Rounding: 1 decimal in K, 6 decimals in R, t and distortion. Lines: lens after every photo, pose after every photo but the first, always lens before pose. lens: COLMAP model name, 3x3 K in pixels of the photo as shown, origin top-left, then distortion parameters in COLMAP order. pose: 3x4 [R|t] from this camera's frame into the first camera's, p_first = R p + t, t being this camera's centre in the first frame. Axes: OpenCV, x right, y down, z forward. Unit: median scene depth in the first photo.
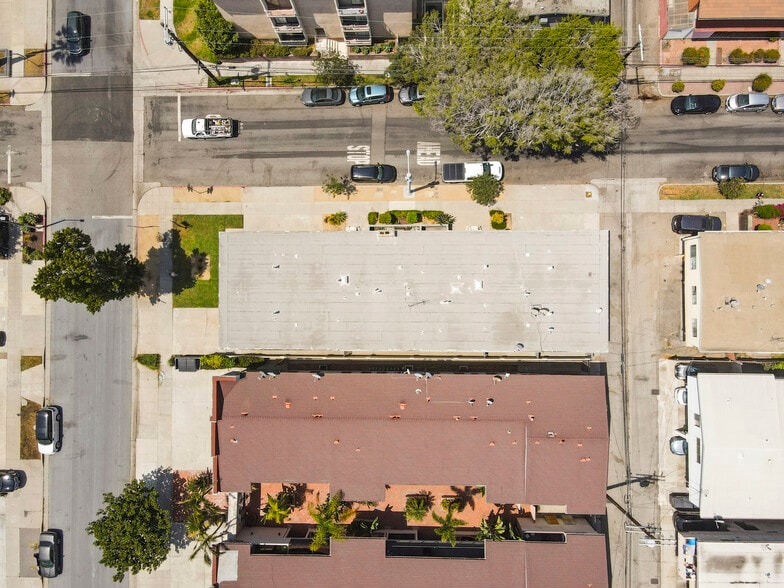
lens RADIAL K [[576.5, 0, 389.8], [0, 576.5, 296.0], [0, 0, 1]] dist [-0.001249, 0.030595]
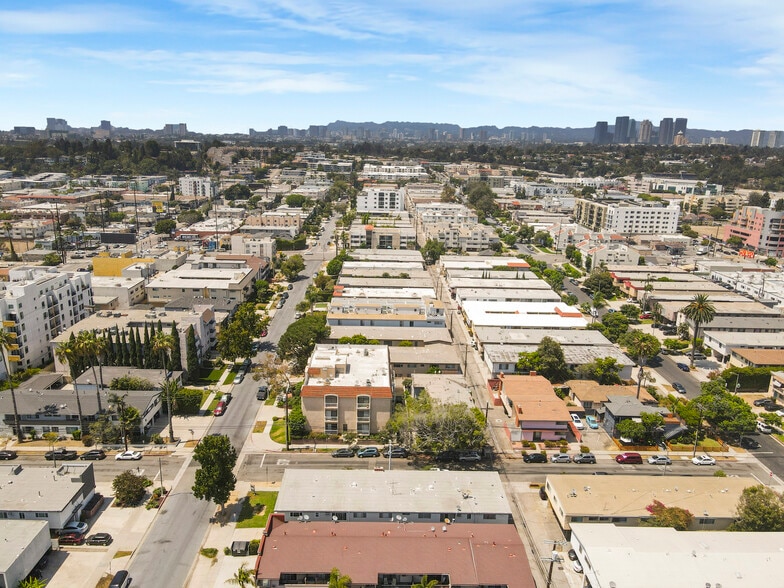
lens RADIAL K [[576.5, 0, 389.8], [0, 576.5, 296.0], [0, 0, 1]] dist [-0.001249, 0.030595]
pose [[0.997776, 0.055374, 0.037109, -0.060689], [0.019818, 0.285101, -0.958293, 1.313029], [-0.063644, 0.956897, 0.283369, -0.040103]]
